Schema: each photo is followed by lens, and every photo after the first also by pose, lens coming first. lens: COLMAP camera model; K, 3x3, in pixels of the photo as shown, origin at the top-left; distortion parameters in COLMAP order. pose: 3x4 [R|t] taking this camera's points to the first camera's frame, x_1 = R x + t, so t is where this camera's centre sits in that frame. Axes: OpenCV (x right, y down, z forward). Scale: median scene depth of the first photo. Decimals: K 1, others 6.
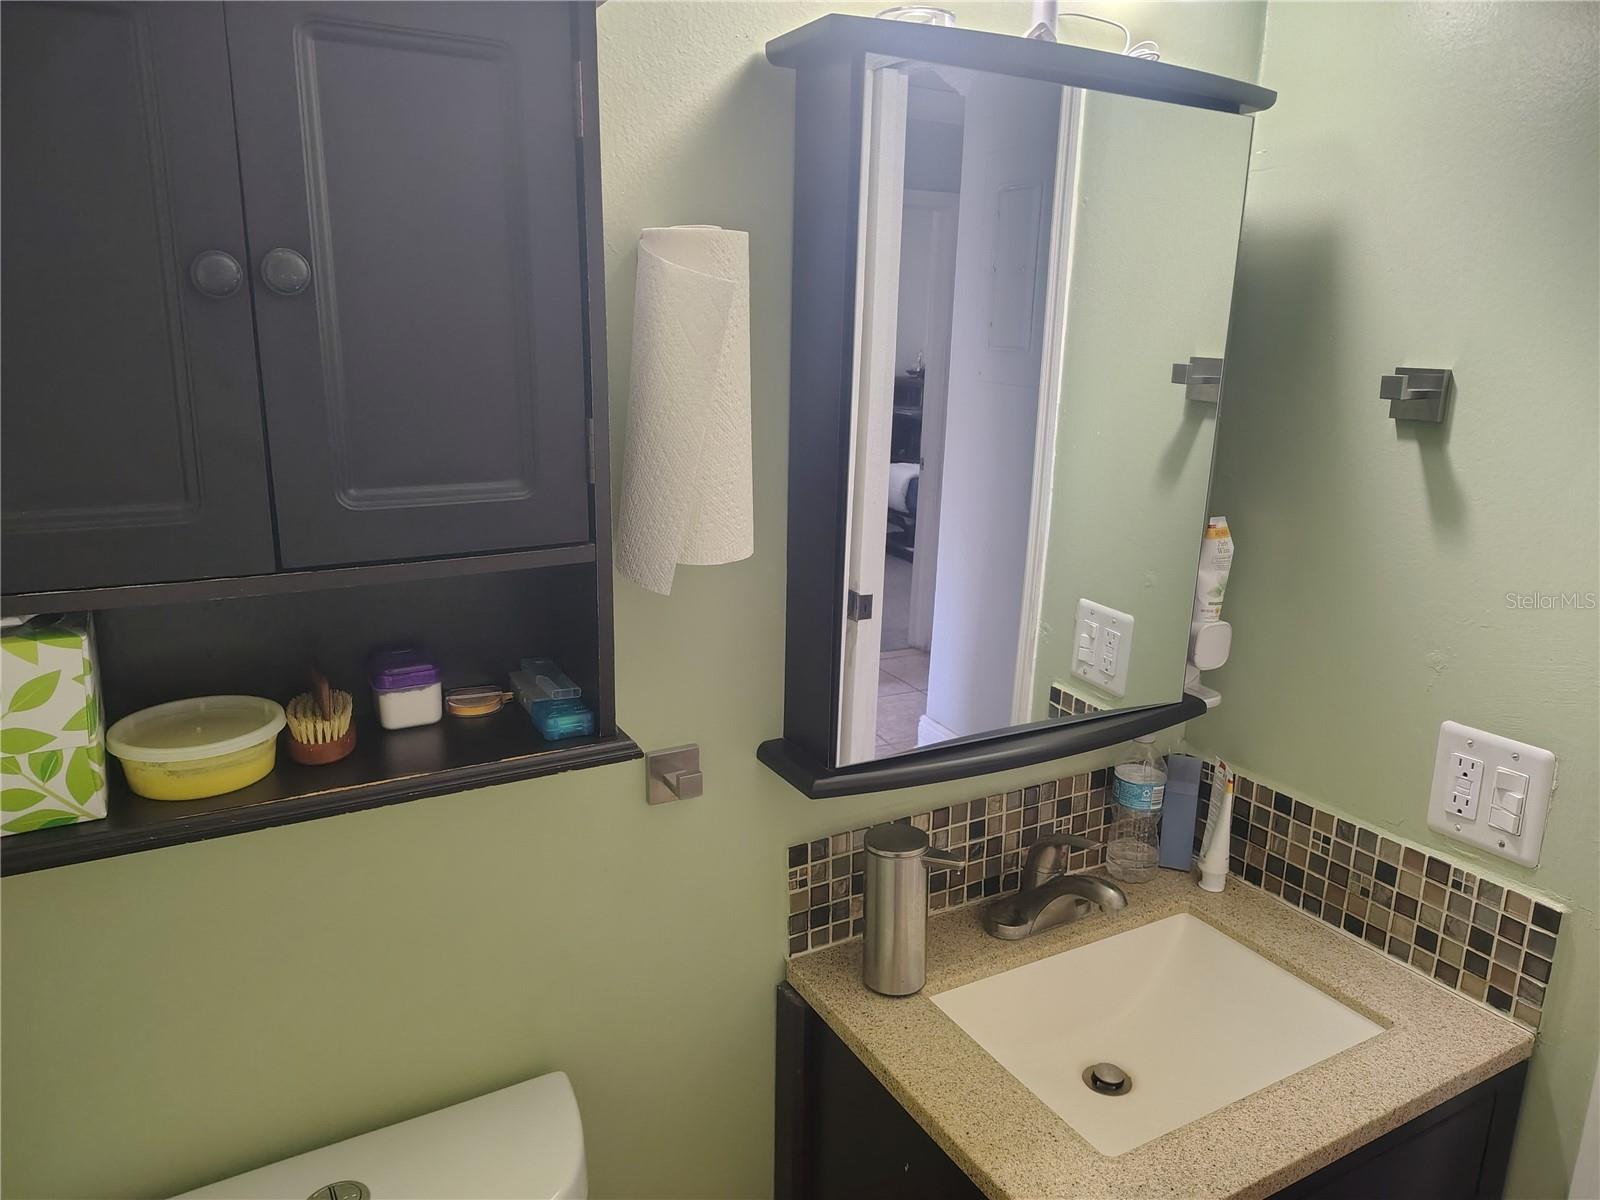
lens RADIAL K [[1088.6, 0, 807.9], [0, 1088.6, 601.8], [0, 0, 1]] dist [0.078003, -0.101774]
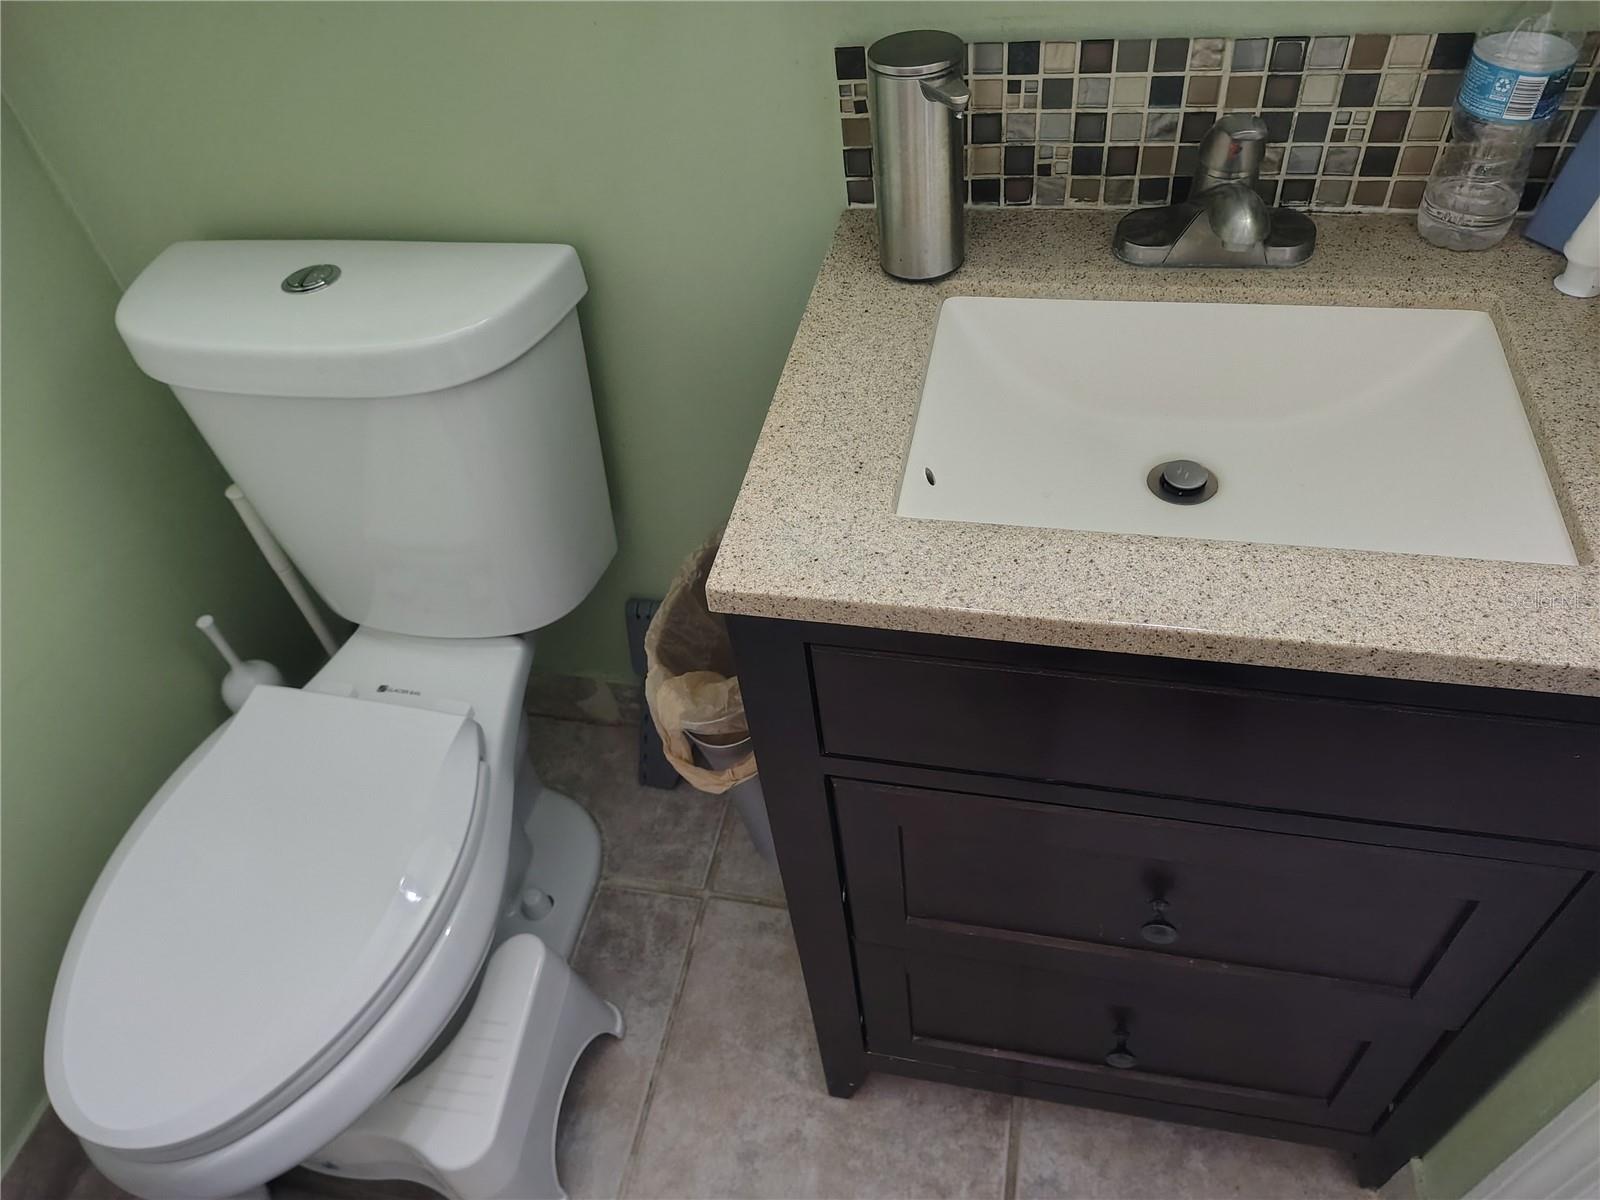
lens RADIAL K [[1088.6, 0, 807.9], [0, 1088.6, 601.8], [0, 0, 1]] dist [0.078003, -0.101774]
pose [[0.757319, 0.424667, -0.496111, 0.473436], [-0.058065, 0.800468, 0.596556, 0.078134], [0.650458, -0.422977, 0.630868, 0.345760]]
